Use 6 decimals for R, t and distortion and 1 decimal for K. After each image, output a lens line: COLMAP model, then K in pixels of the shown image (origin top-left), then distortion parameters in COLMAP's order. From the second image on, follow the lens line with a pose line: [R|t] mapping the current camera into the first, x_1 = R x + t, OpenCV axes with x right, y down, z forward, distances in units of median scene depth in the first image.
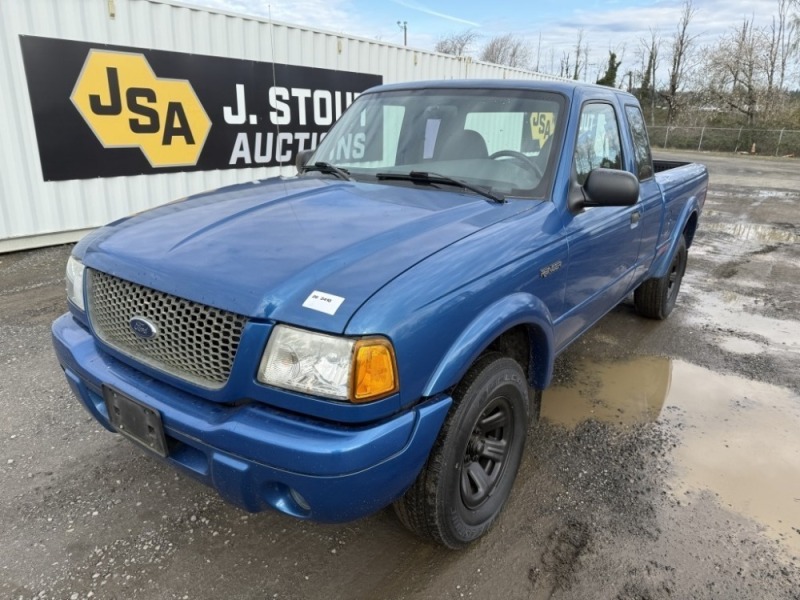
lens RADIAL K [[580.9, 0, 400.0], [0, 580.9, 300.0], [0, 0, 1]] dist [0.000240, -0.006026]
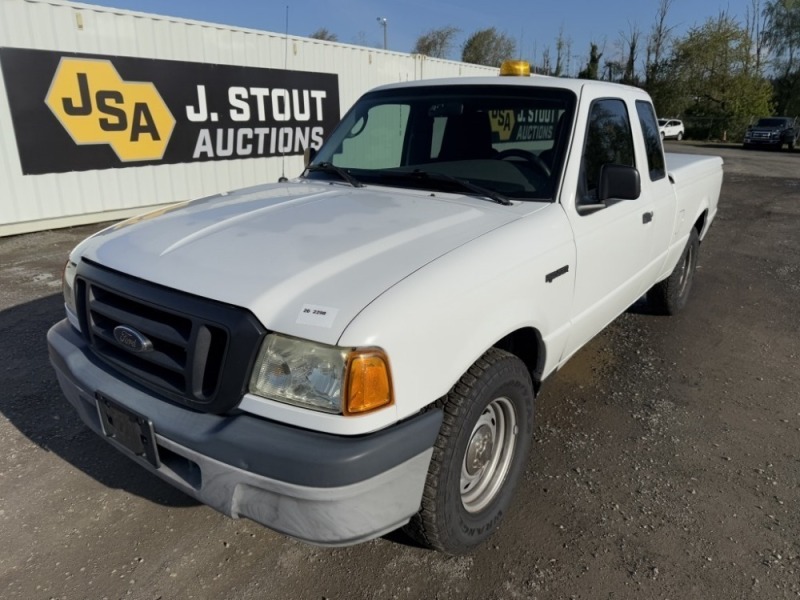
lens RADIAL K [[580.9, 0, 400.0], [0, 580.9, 300.0], [0, 0, 1]] dist [0.000240, -0.006026]
pose [[0.999683, -0.022821, 0.010673, 0.080223], [0.022739, 0.999712, 0.007690, 0.036824], [-0.010846, -0.007445, 0.999913, -0.110745]]
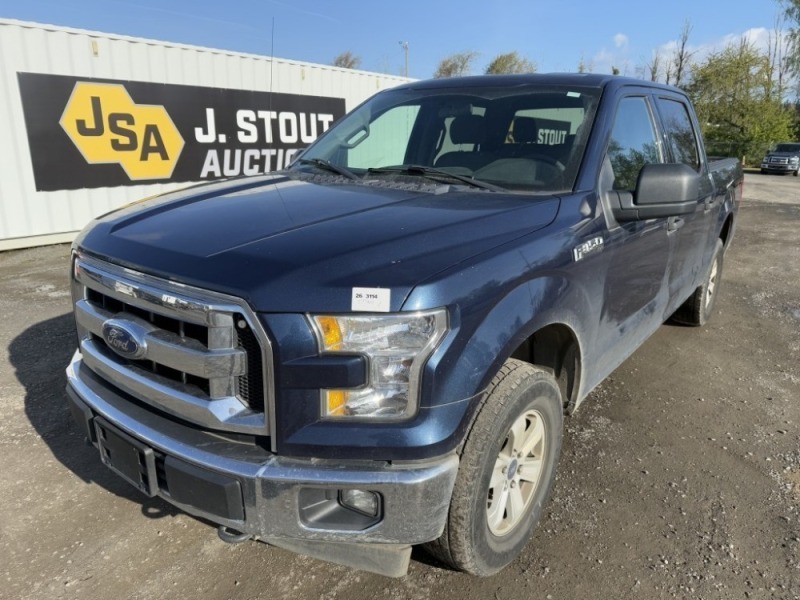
lens RADIAL K [[580.9, 0, 400.0], [0, 580.9, 300.0], [0, 0, 1]] dist [0.000240, -0.006026]
pose [[0.999744, -0.001842, -0.022563, 0.124695], [0.001272, 0.999680, -0.025269, 0.039013], [0.022603, 0.025233, 0.999426, -0.134968]]
